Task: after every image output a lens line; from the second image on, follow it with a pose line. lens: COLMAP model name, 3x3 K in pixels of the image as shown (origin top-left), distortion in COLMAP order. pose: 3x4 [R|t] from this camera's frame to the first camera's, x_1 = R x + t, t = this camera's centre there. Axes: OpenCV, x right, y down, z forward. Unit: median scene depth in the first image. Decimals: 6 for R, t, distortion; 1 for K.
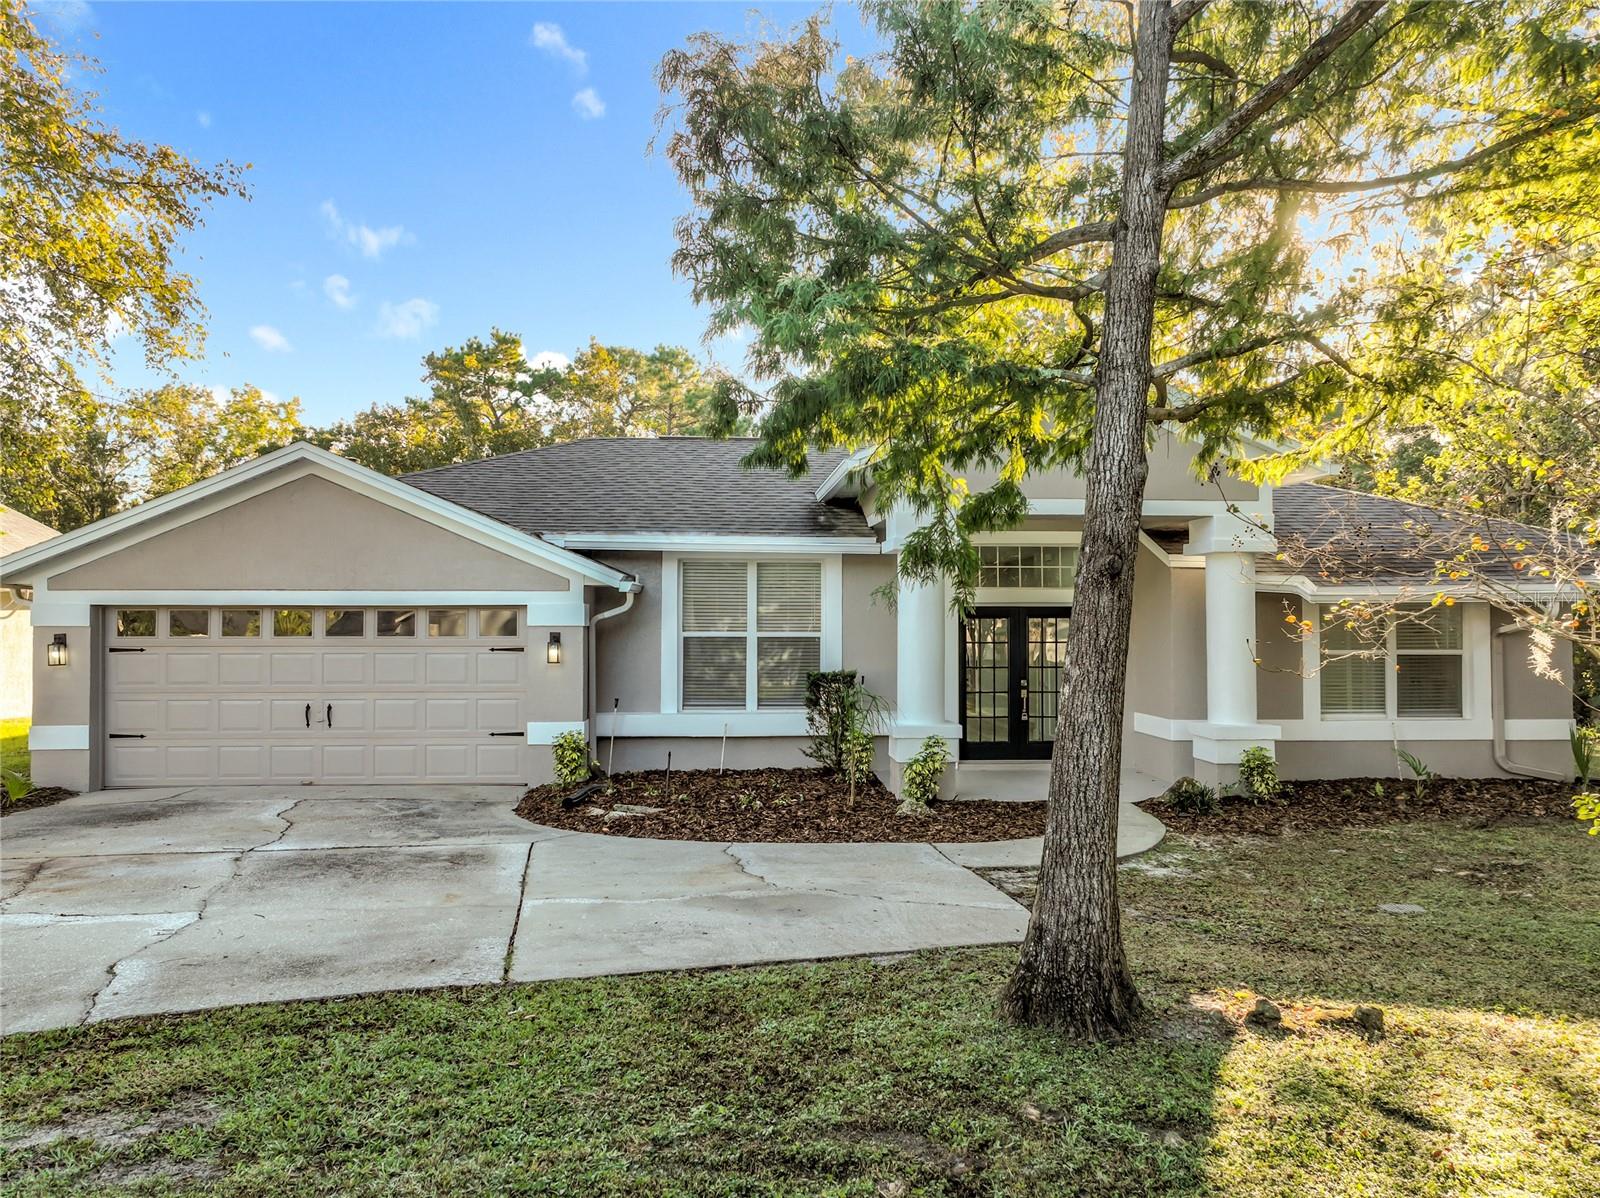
lens RADIAL K [[1132.7, 0, 756.9], [0, 1132.7, 636.2], [0, 0, 1]] dist [0.011008, 0.001432]
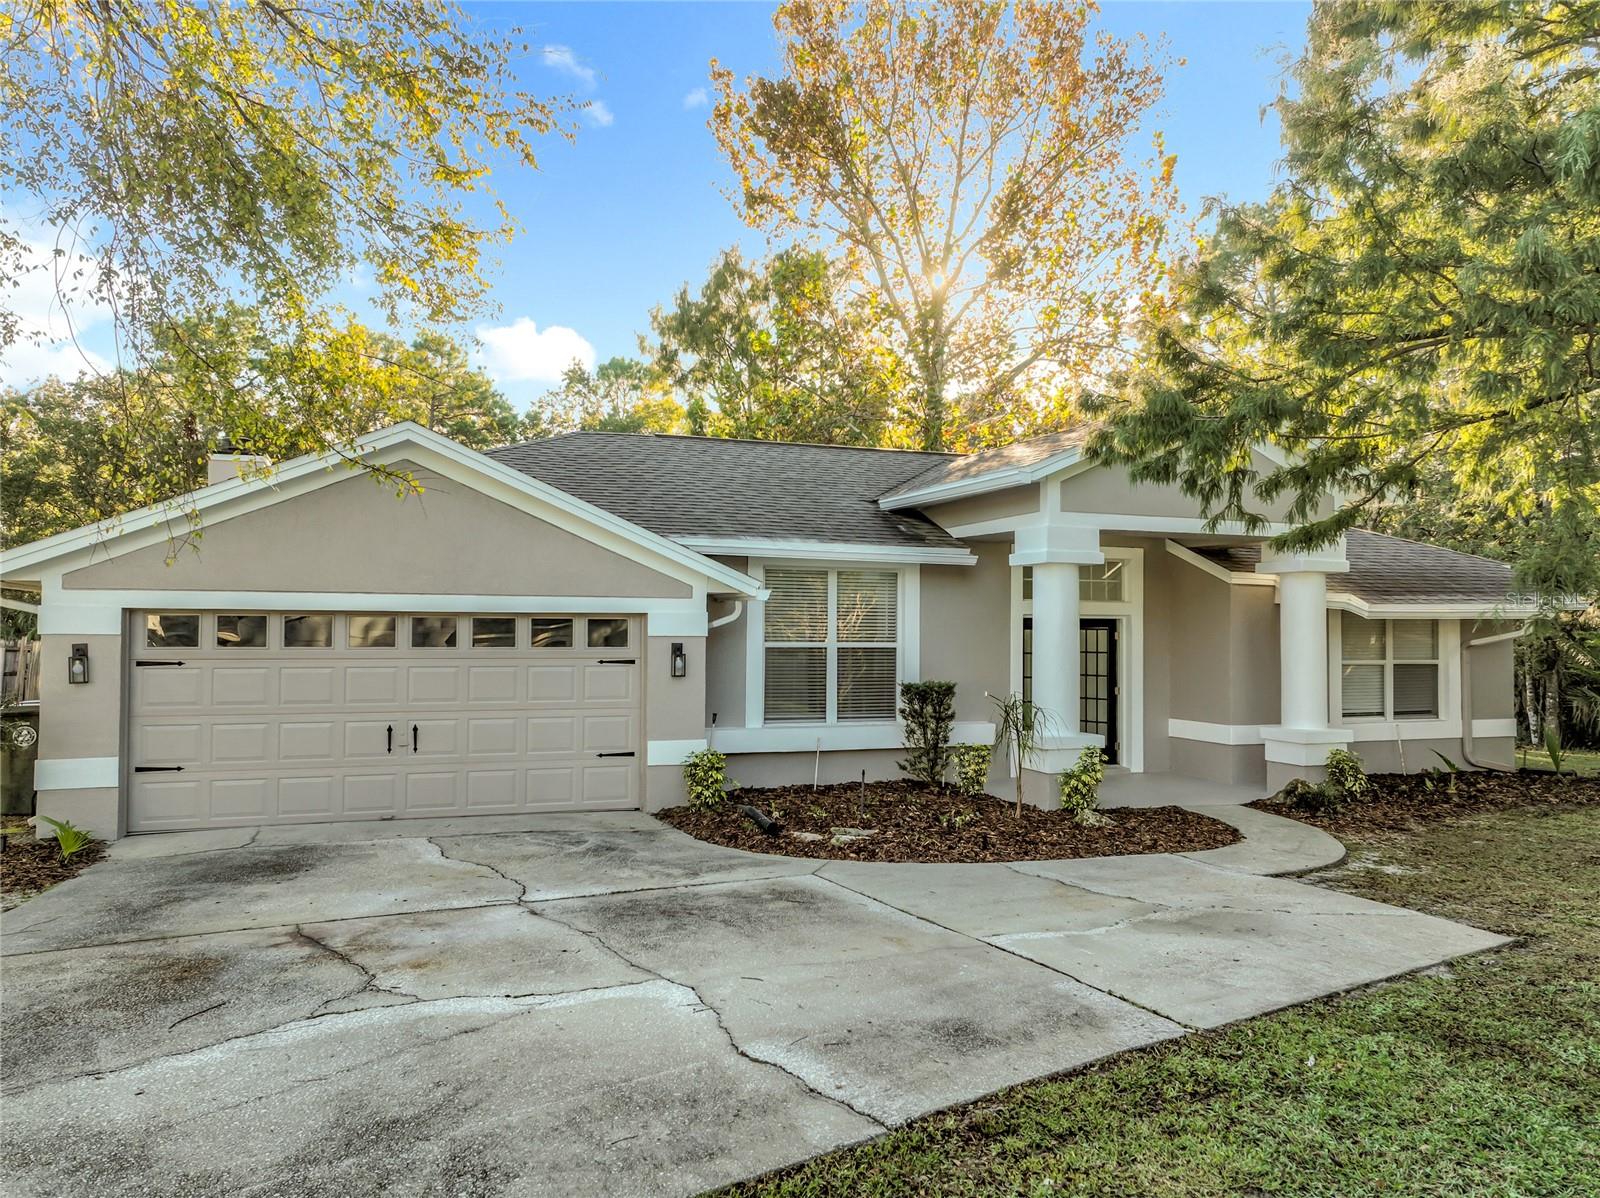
lens RADIAL K [[1132.7, 0, 756.9], [0, 1132.7, 636.2], [0, 0, 1]] dist [0.011008, 0.001432]
pose [[0.959170, 0.003884, 0.282803, -0.373744], [-0.002889, 0.999988, -0.003937, -0.005484], [-0.282815, 0.002959, 0.959170, 0.095517]]
